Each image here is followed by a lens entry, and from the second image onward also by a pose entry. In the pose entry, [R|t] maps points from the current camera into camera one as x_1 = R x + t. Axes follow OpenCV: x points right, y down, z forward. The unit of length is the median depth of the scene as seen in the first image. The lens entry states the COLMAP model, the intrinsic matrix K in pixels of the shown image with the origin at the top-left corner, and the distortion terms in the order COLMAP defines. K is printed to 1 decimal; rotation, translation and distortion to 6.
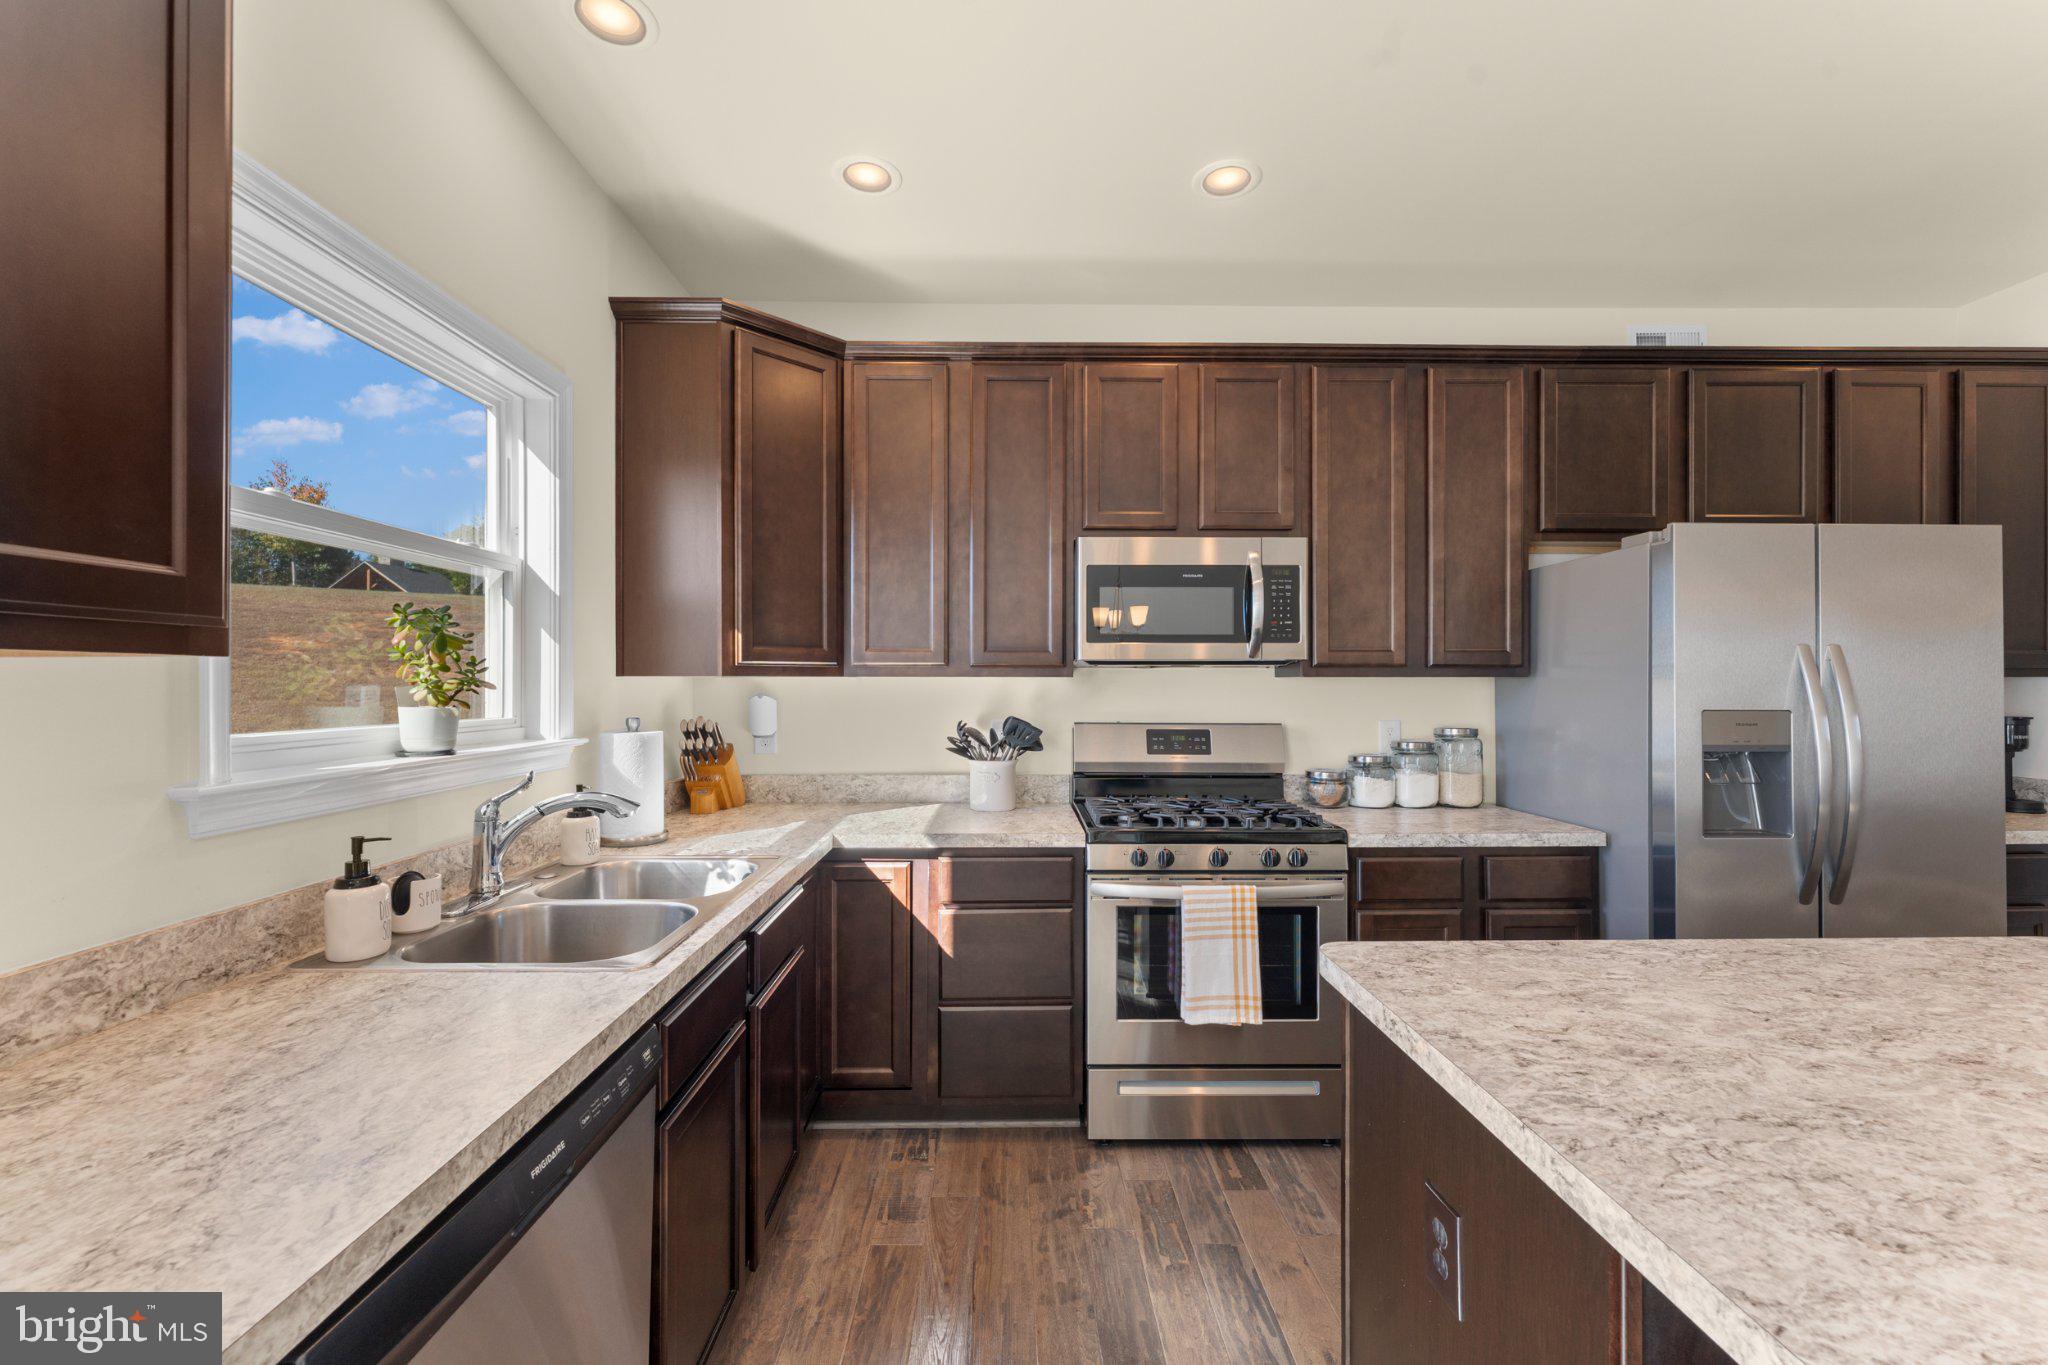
lens RADIAL K [[805.1, 0, 990.9], [0, 805.1, 657.4], [0, 0, 1]] dist [0.007501, -0.001605]
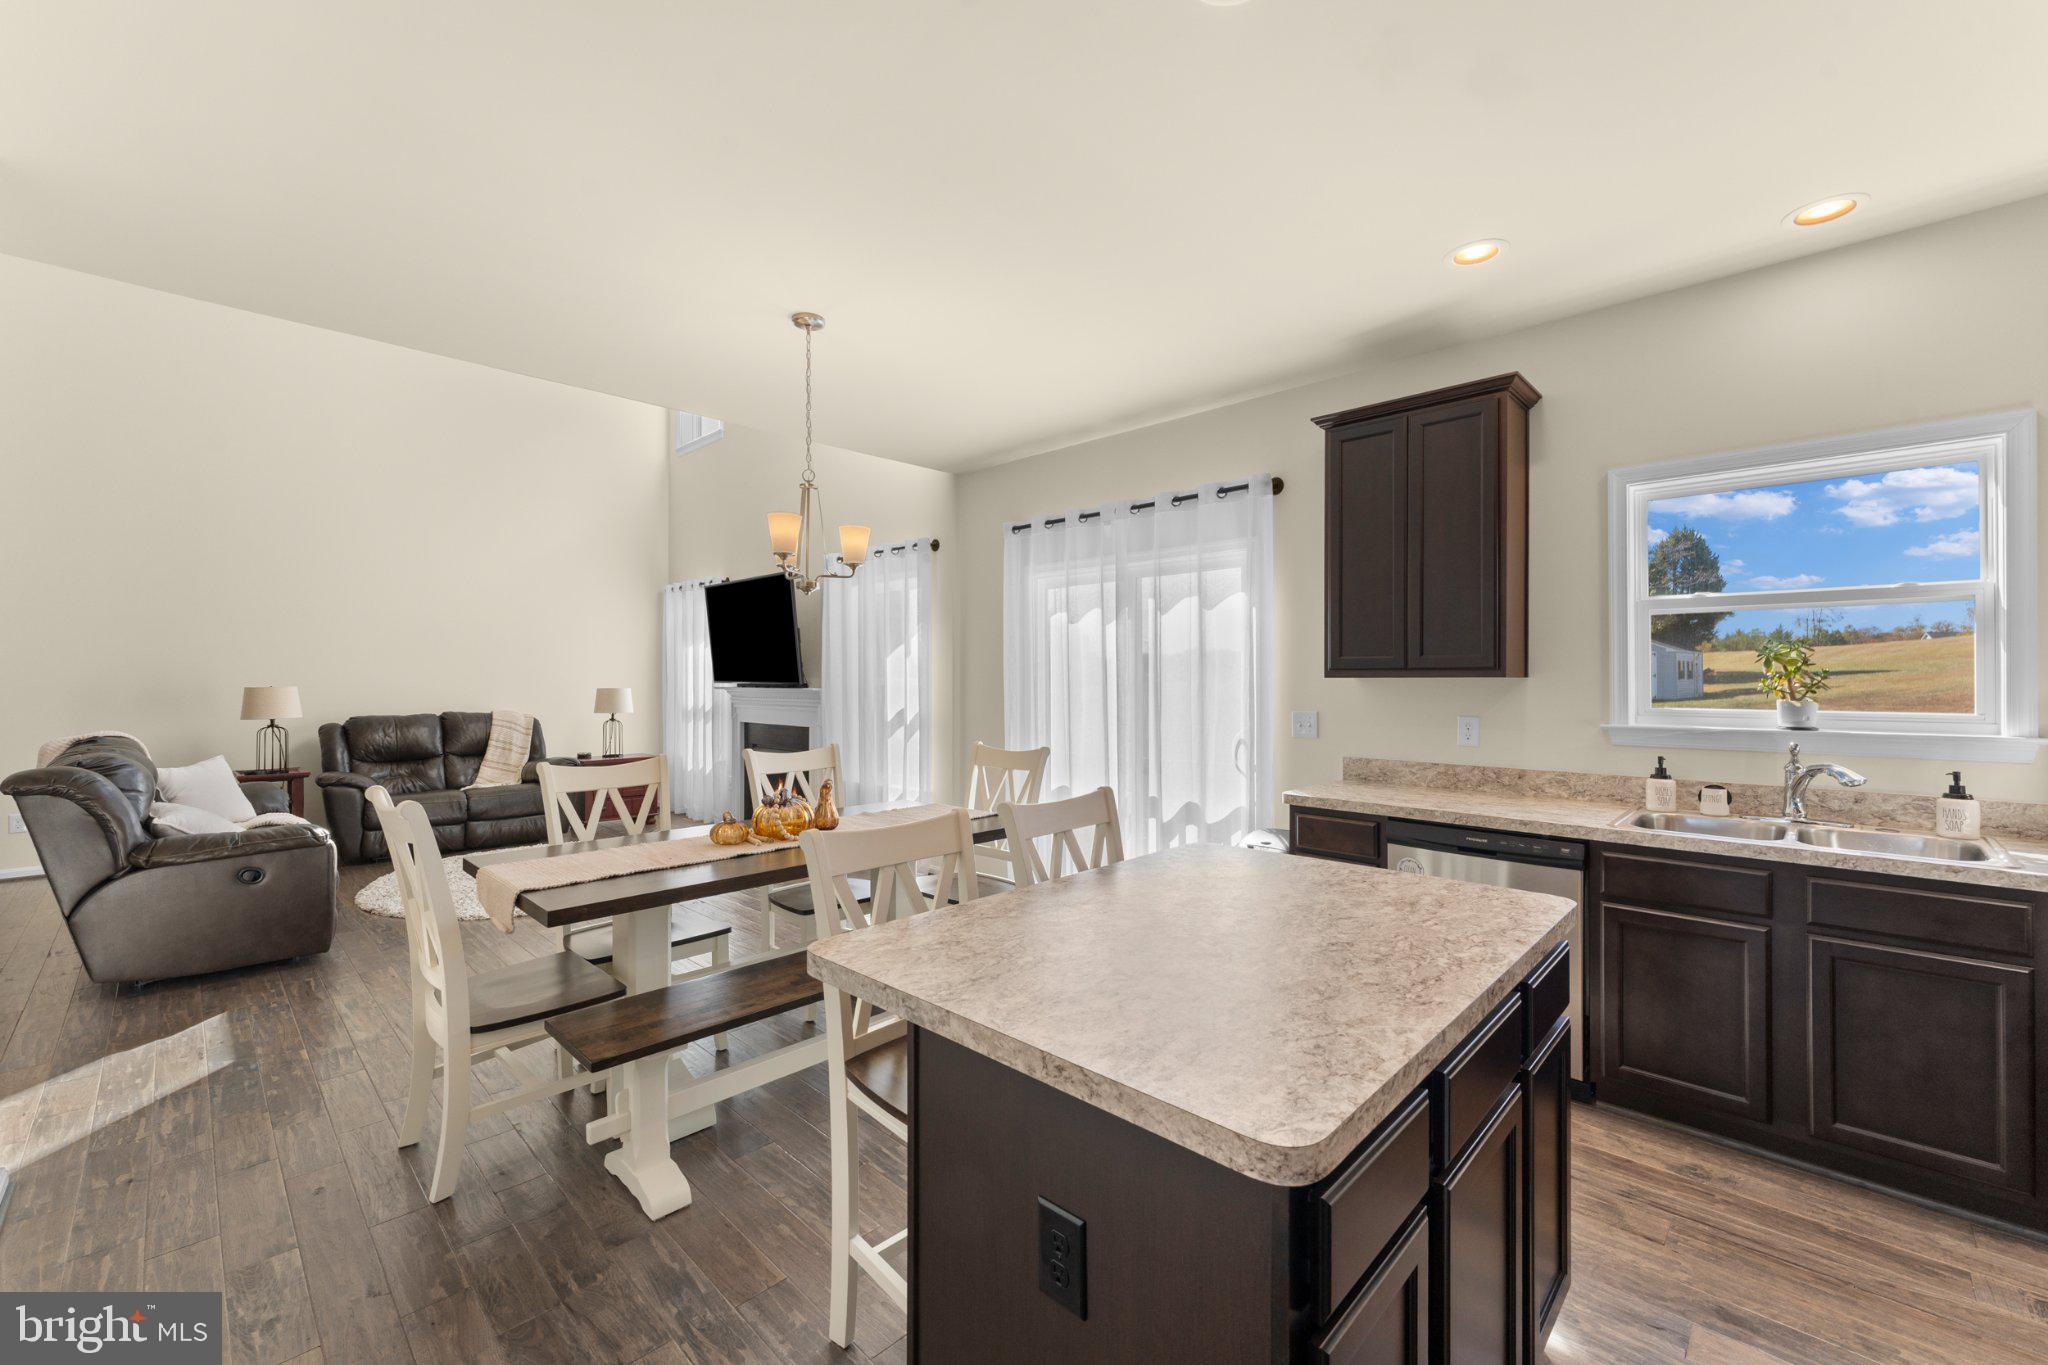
lens RADIAL K [[805.1, 0, 1018.5], [0, 805.1, 682.1], [0, 0, 1]] dist [0.007501, -0.001605]
pose [[-0.695474, -0.002001, -0.718548, 1.003996], [0.010792, 0.999854, -0.013230, 0.020086], [0.718470, -0.016956, -0.695352, 0.679433]]
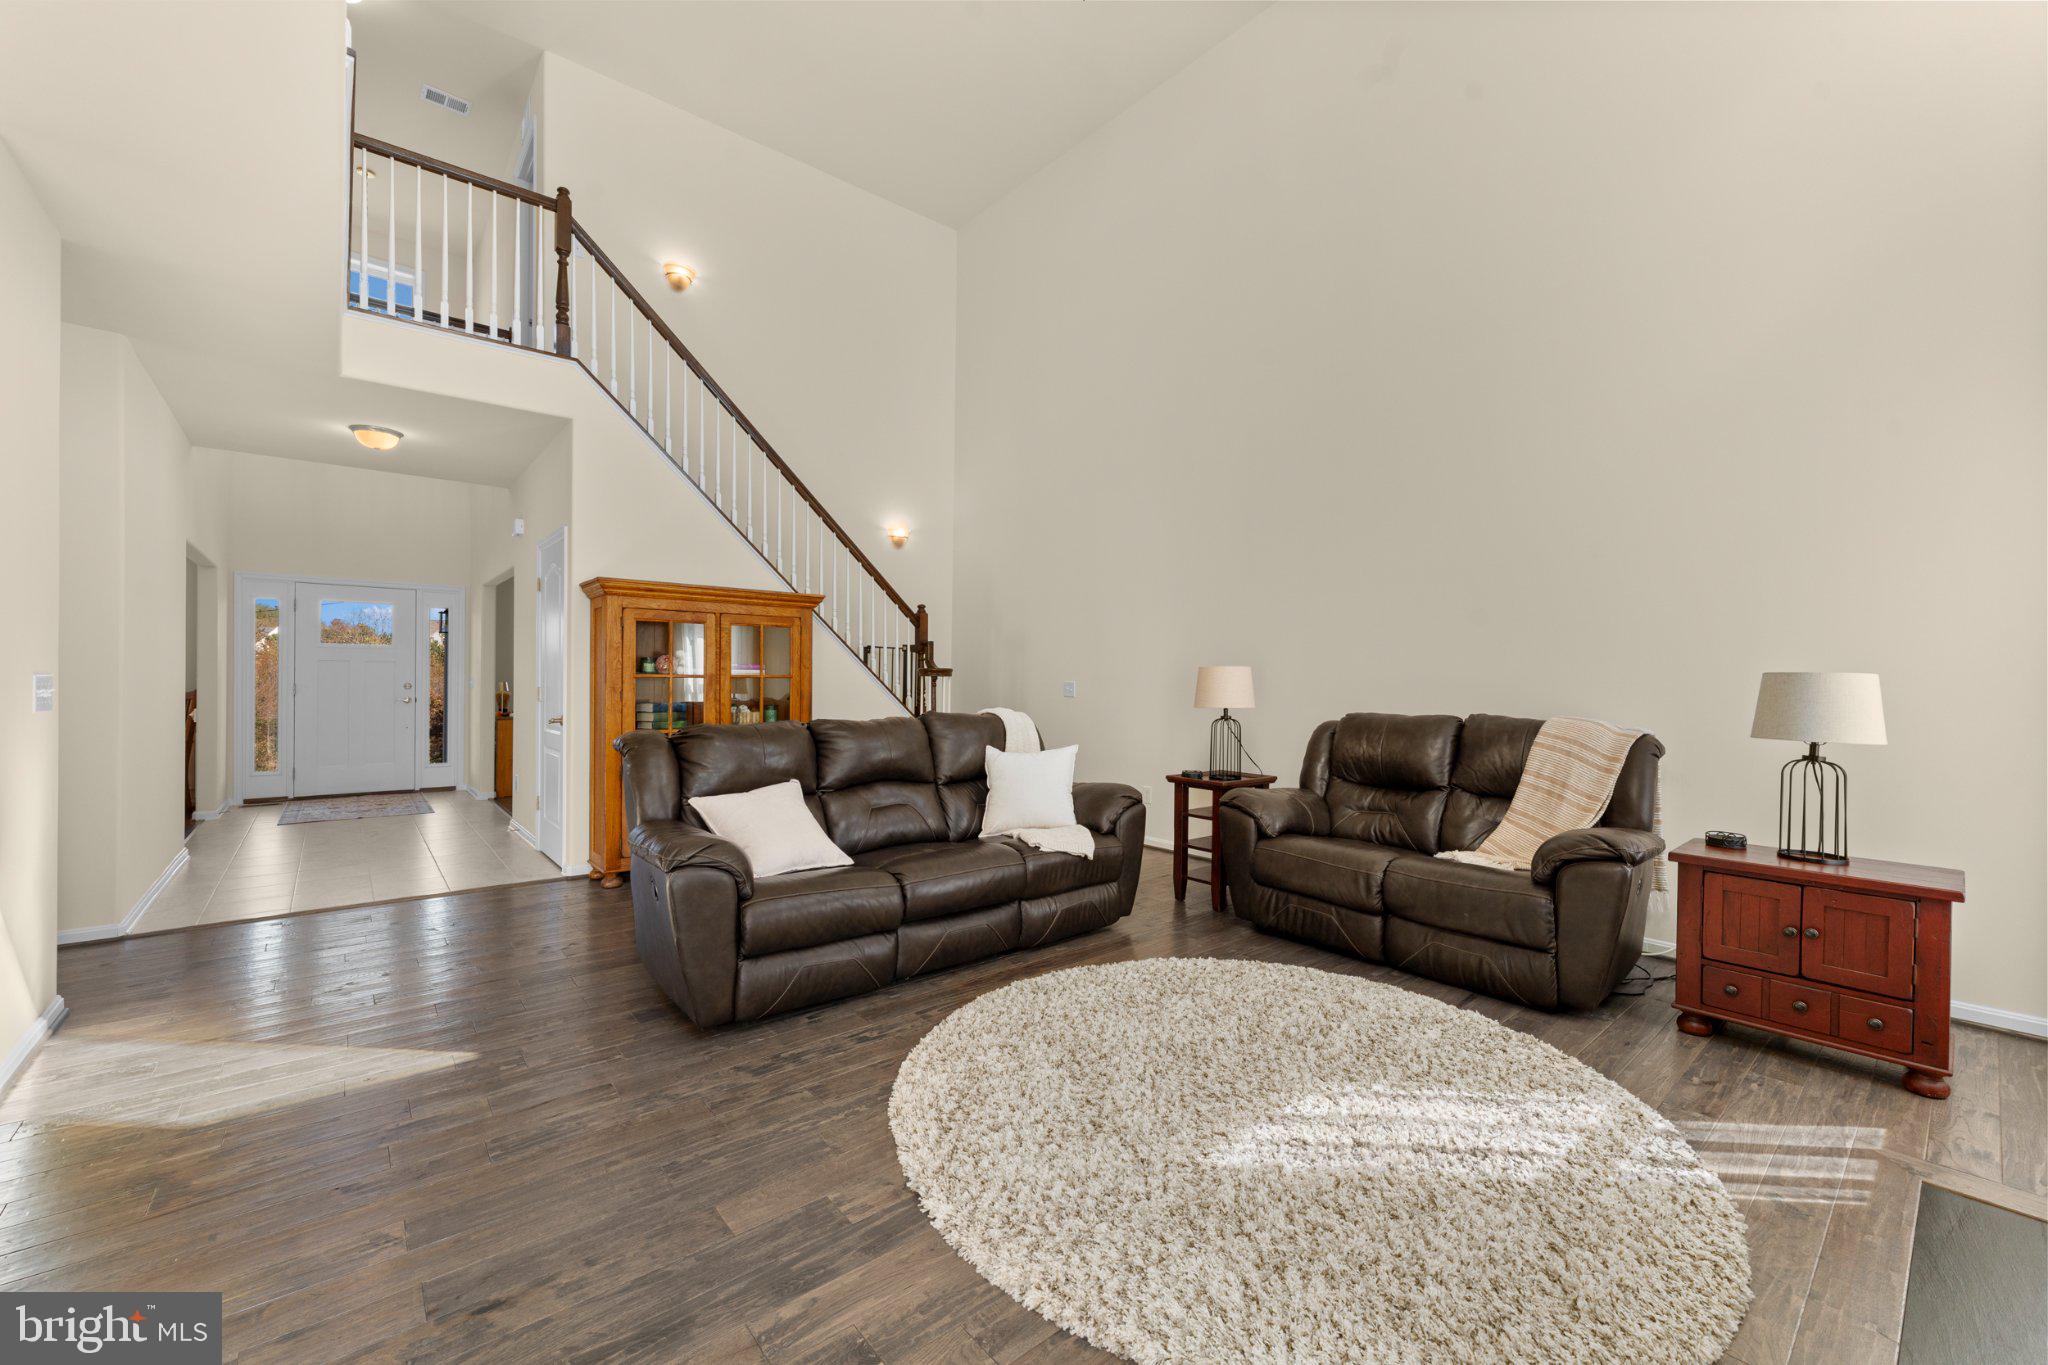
lens RADIAL K [[805.1, 0, 1026.6], [0, 805.1, 680.7], [0, 0, 1]] dist [0.007501, -0.001605]
pose [[-0.645273, -0.008230, 0.763908, -0.267244], [-0.025023, 0.999633, -0.010368, 0.036795], [-0.763542, -0.025806, -0.645242, -0.961760]]
